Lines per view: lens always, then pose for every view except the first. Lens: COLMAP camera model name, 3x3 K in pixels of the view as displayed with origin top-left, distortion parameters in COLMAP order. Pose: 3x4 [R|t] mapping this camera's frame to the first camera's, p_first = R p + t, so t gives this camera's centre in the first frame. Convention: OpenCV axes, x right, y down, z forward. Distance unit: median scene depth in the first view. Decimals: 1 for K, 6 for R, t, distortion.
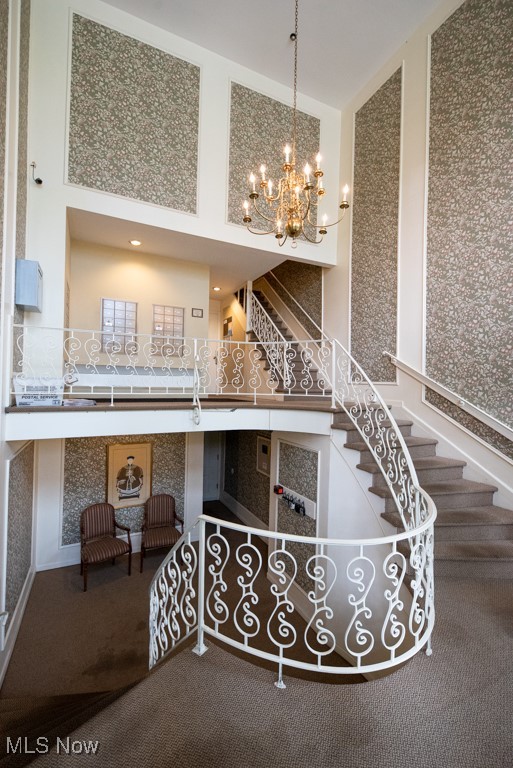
lens RADIAL K [[346.6, 0, 255.6], [0, 346.6, 383.8], [0, 0, 1]] dist [0.000815, -0.000559]
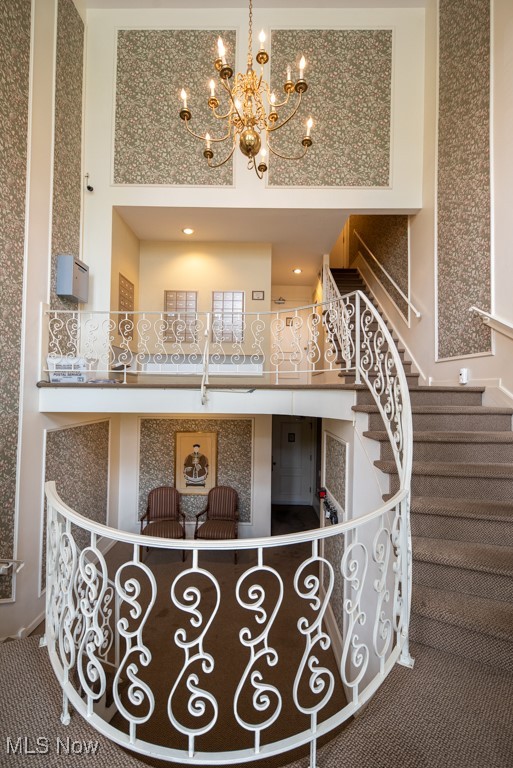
lens RADIAL K [[346.6, 0, 256.5], [0, 346.6, 386.7], [0, 0, 1]] dist [0.000815, -0.000559]
pose [[0.891895, -0.013737, -0.452034, 0.273077], [0.004088, 0.999743, -0.022315, 0.068180], [0.452224, 0.018055, 0.891721, 0.186462]]
